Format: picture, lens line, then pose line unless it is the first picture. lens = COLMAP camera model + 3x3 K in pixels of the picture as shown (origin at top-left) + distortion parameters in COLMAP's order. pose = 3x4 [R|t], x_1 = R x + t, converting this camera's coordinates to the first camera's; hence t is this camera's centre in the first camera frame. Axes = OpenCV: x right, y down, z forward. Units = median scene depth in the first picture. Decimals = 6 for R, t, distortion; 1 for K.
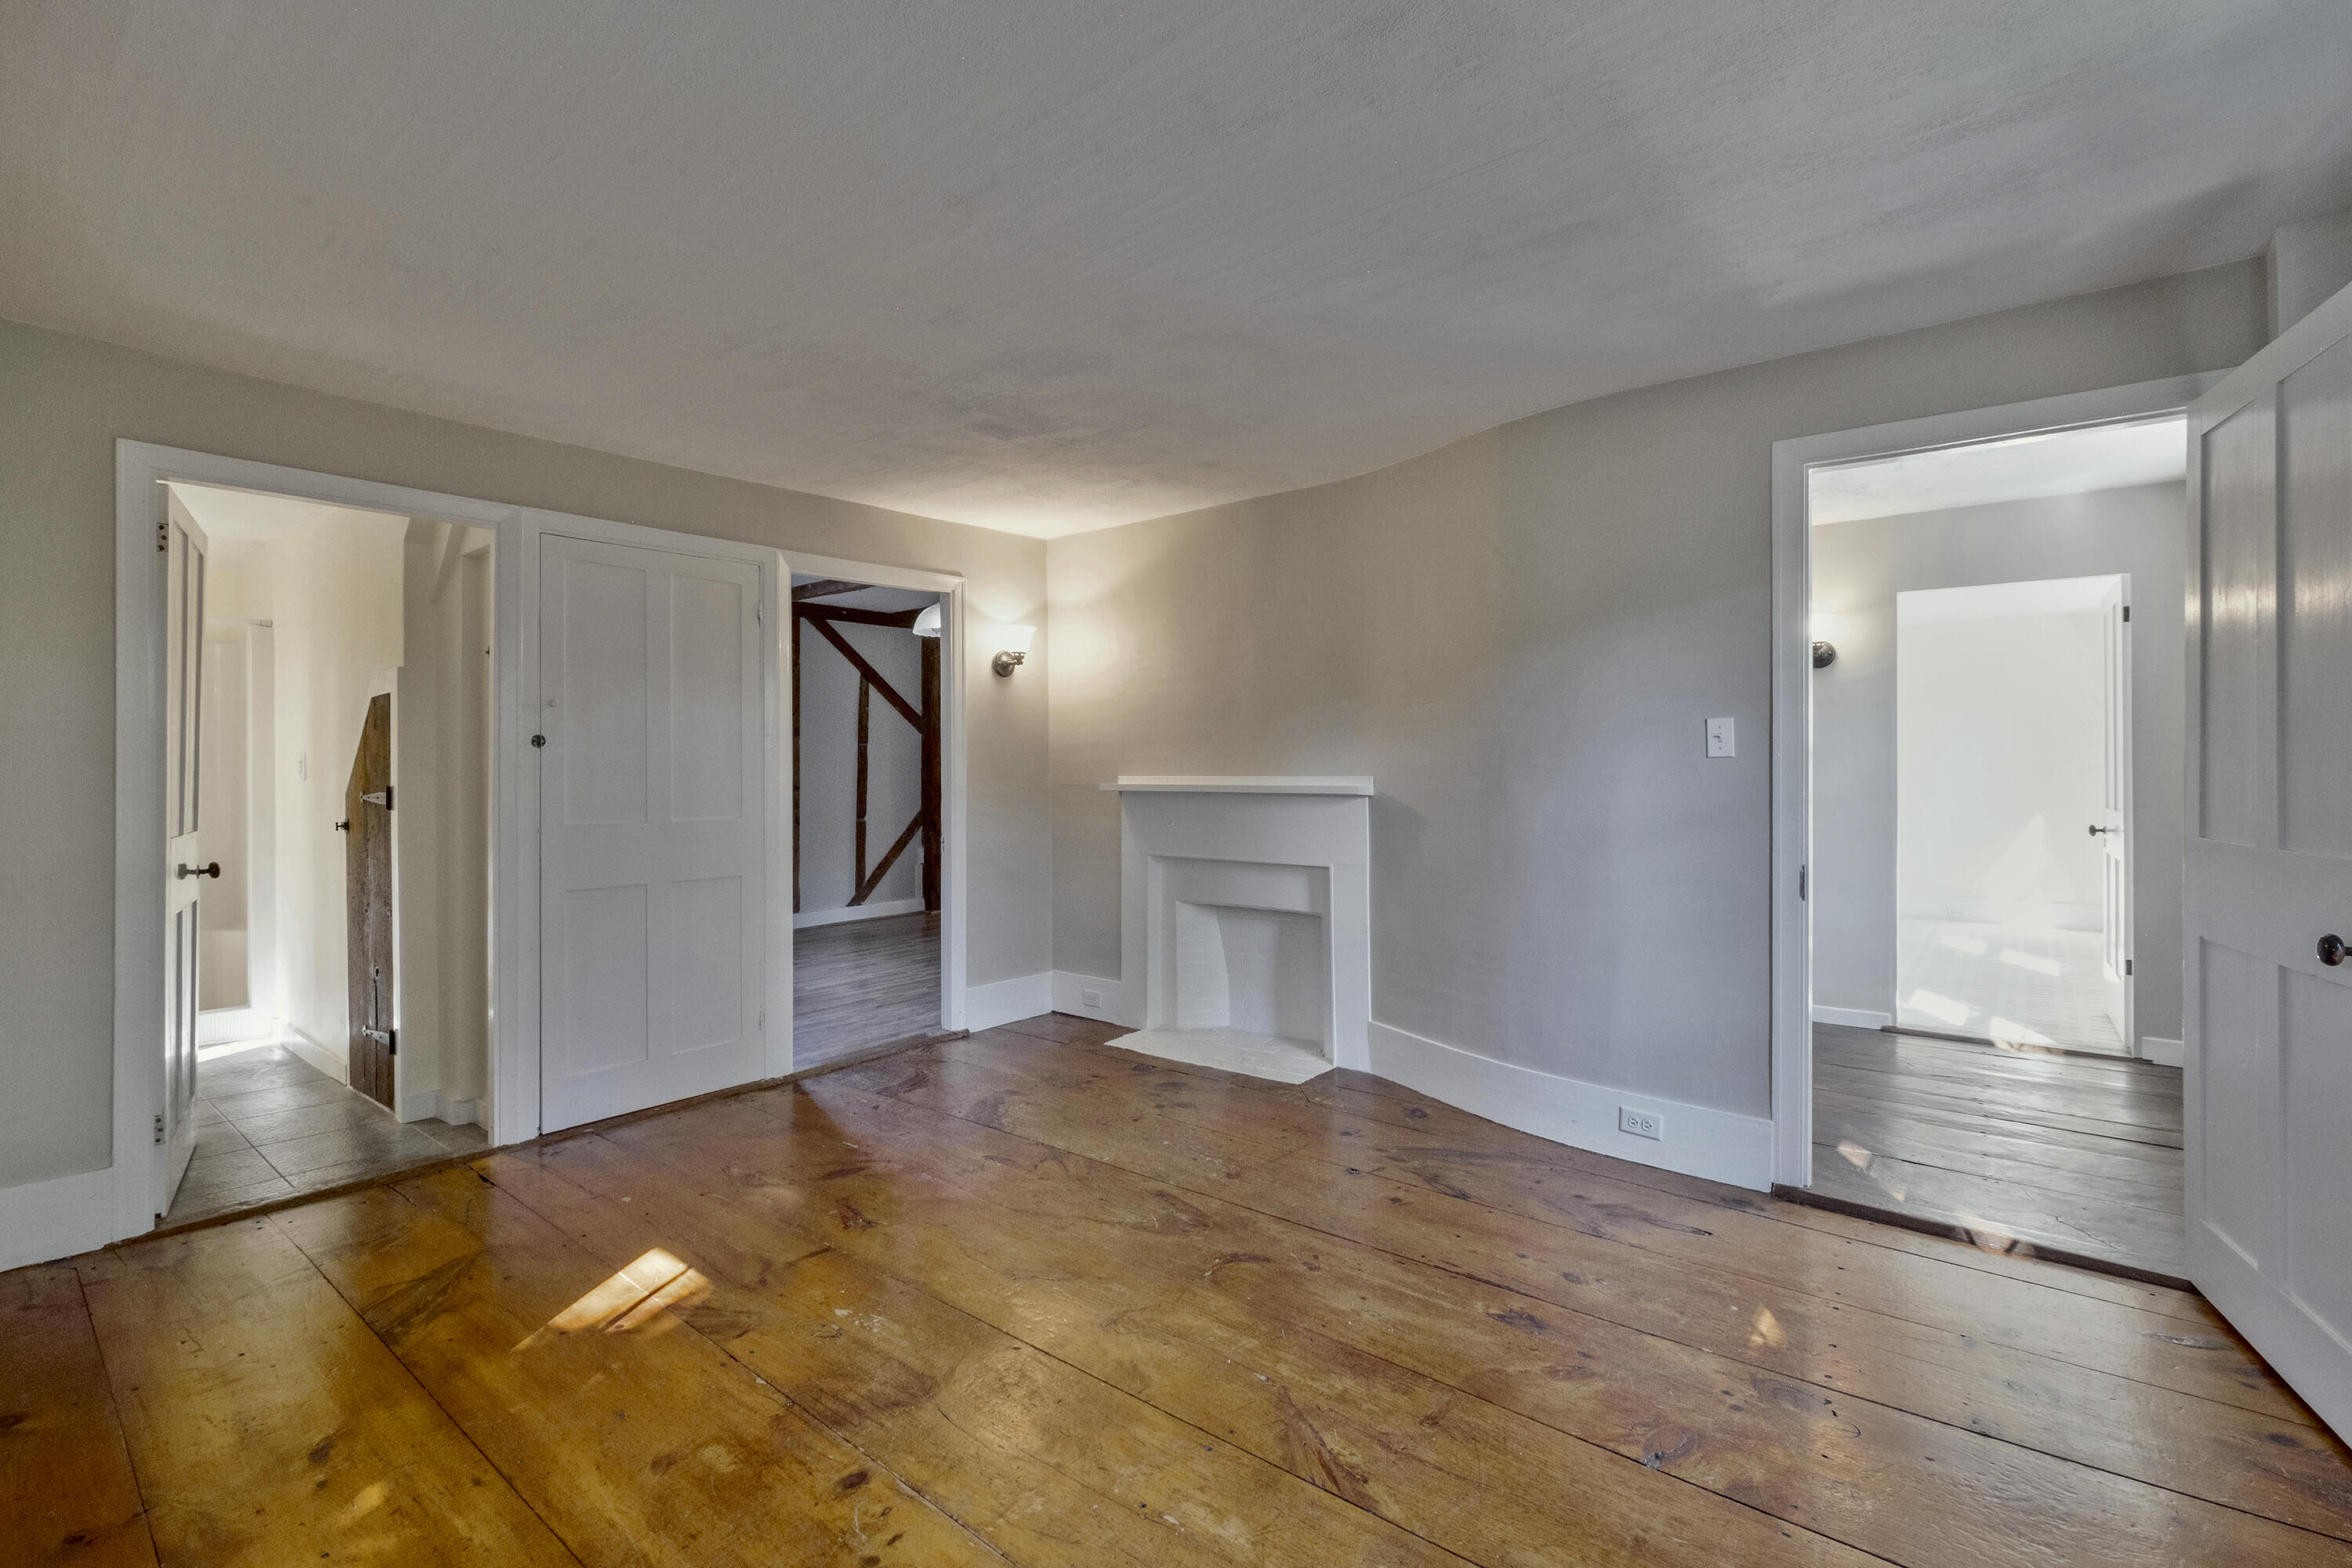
lens RADIAL K [[1038.1, 0, 1174.0], [0, 1038.1, 776.4], [0, 0, 1]] dist [-0.001527, -0.000088]
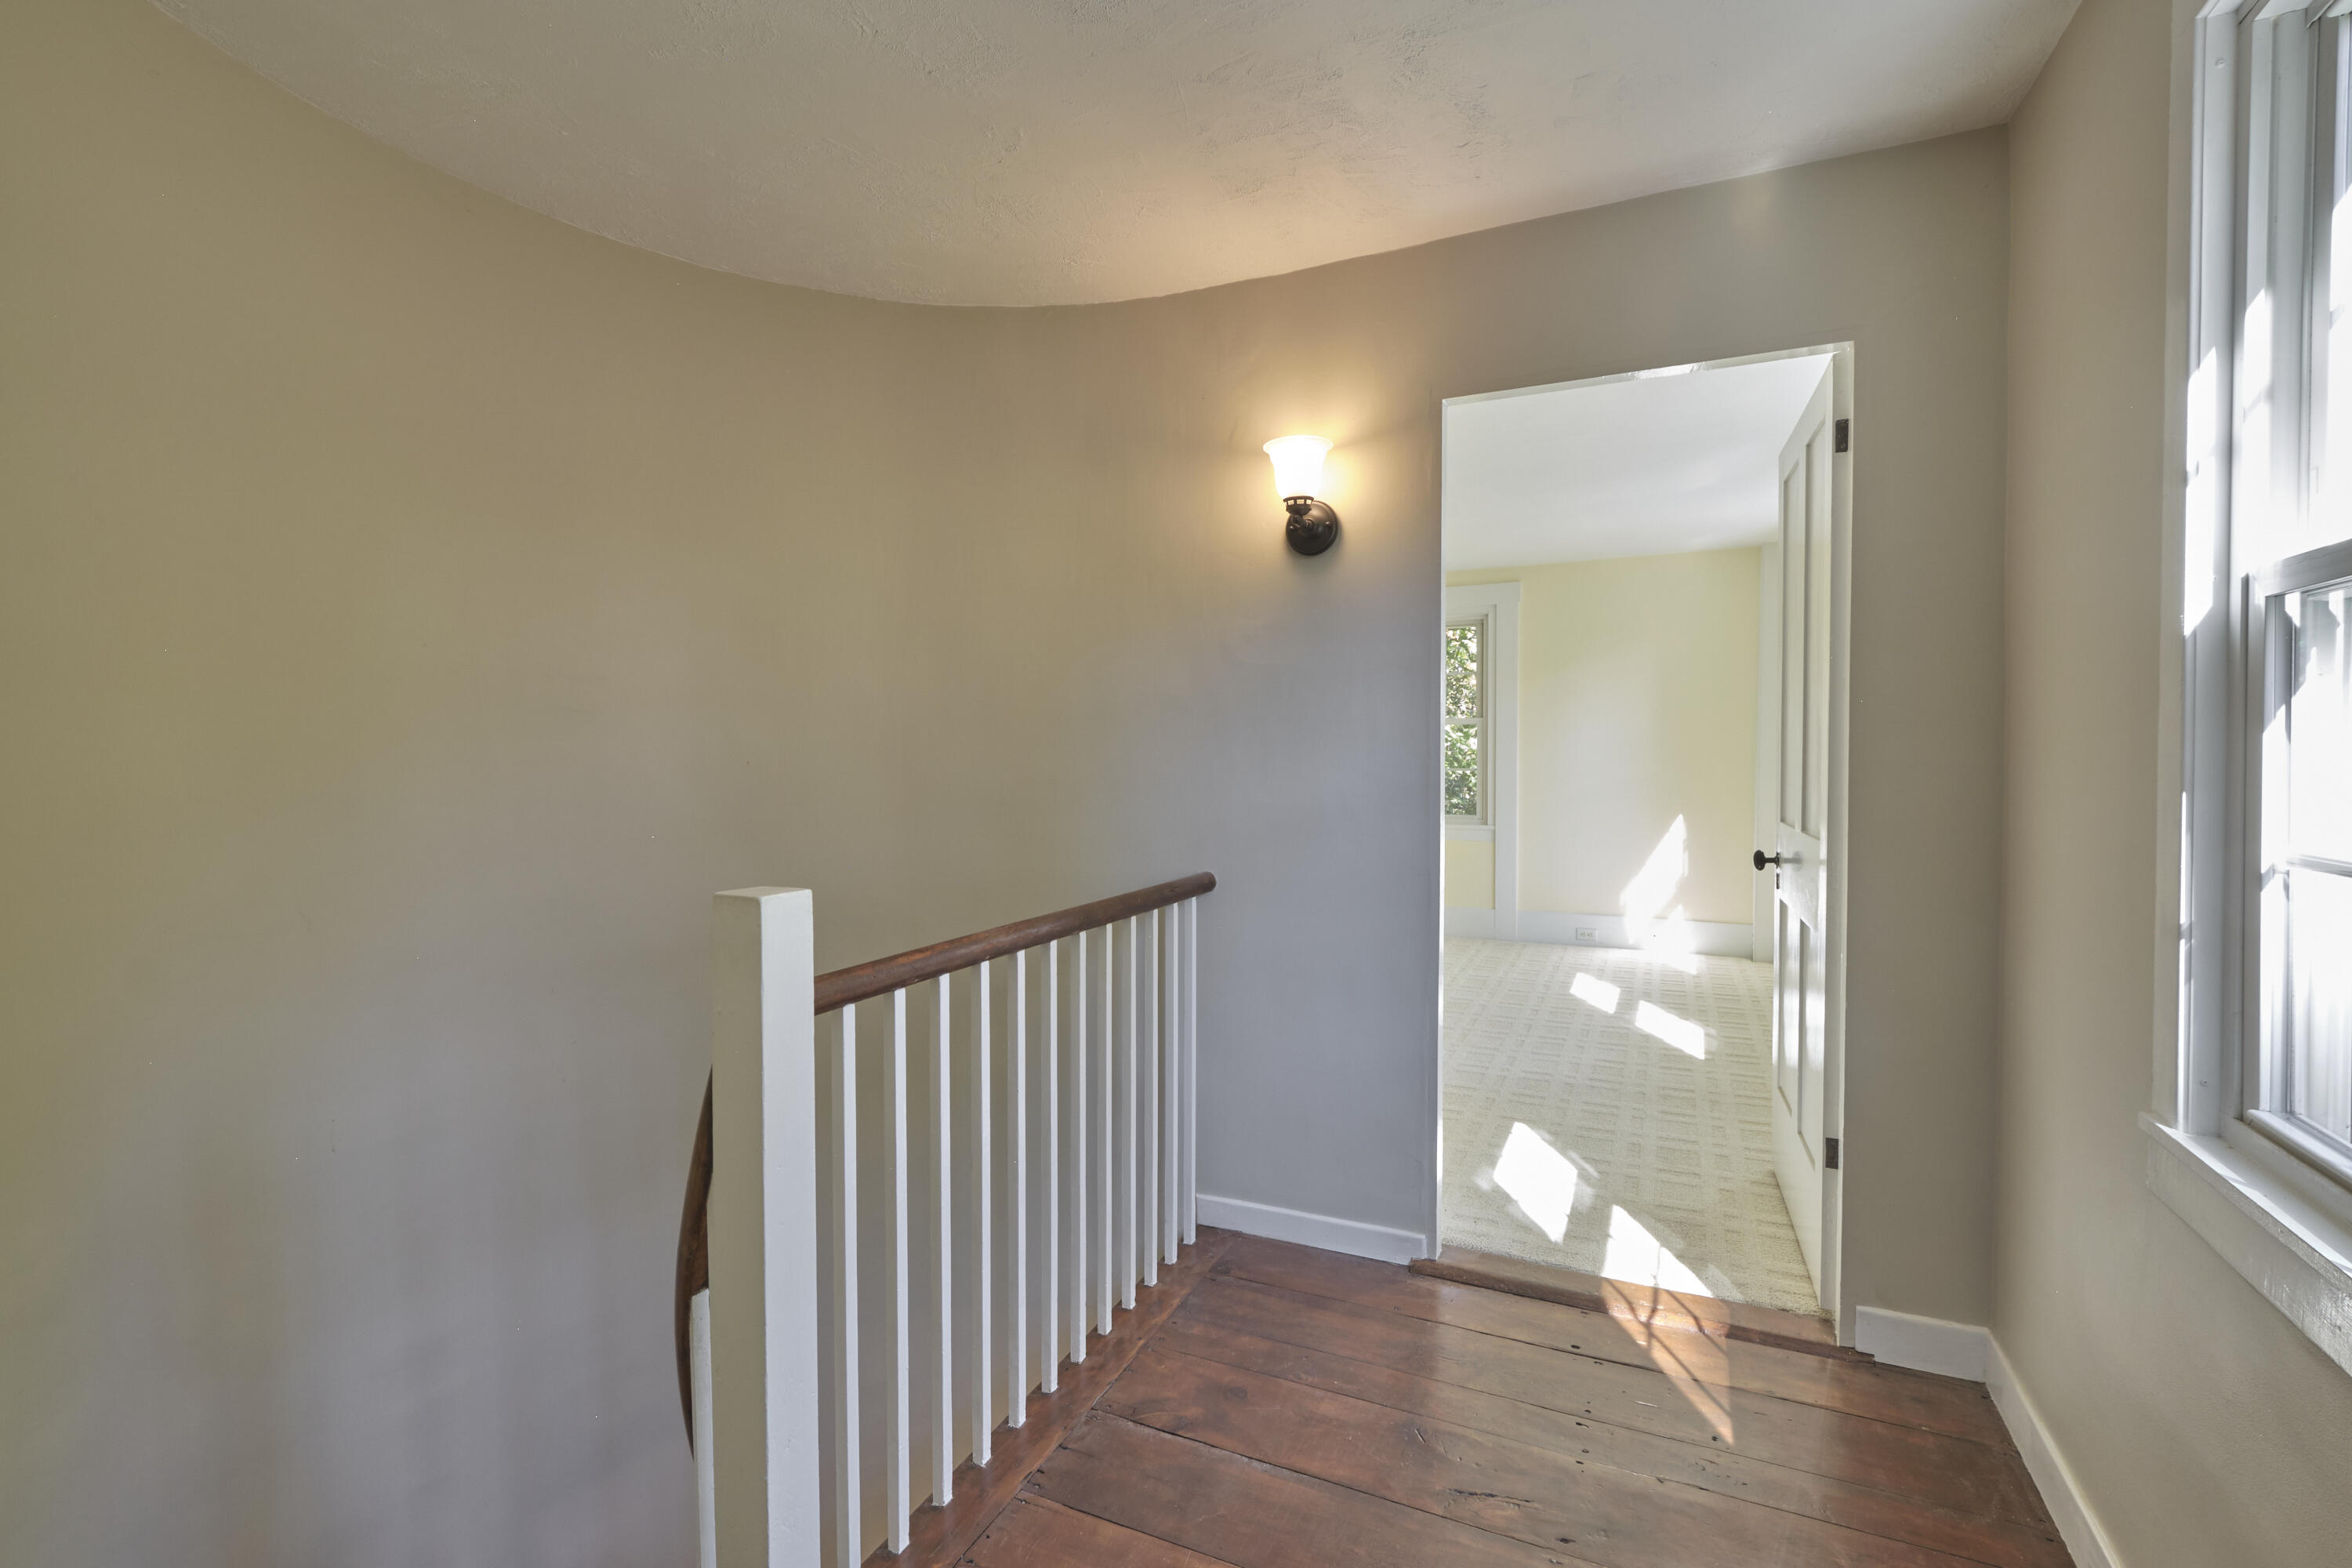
lens RADIAL K [[1038.1, 0, 1179.4], [0, 1038.1, 776.4], [0, 0, 1]] dist [-0.001527, -0.000088]
pose [[0.969869, -0.005589, 0.243561, 0.453571], [-0.000549, 0.999684, 0.025127, -0.008916], [-0.243625, -0.024504, 0.969560, 0.545456]]
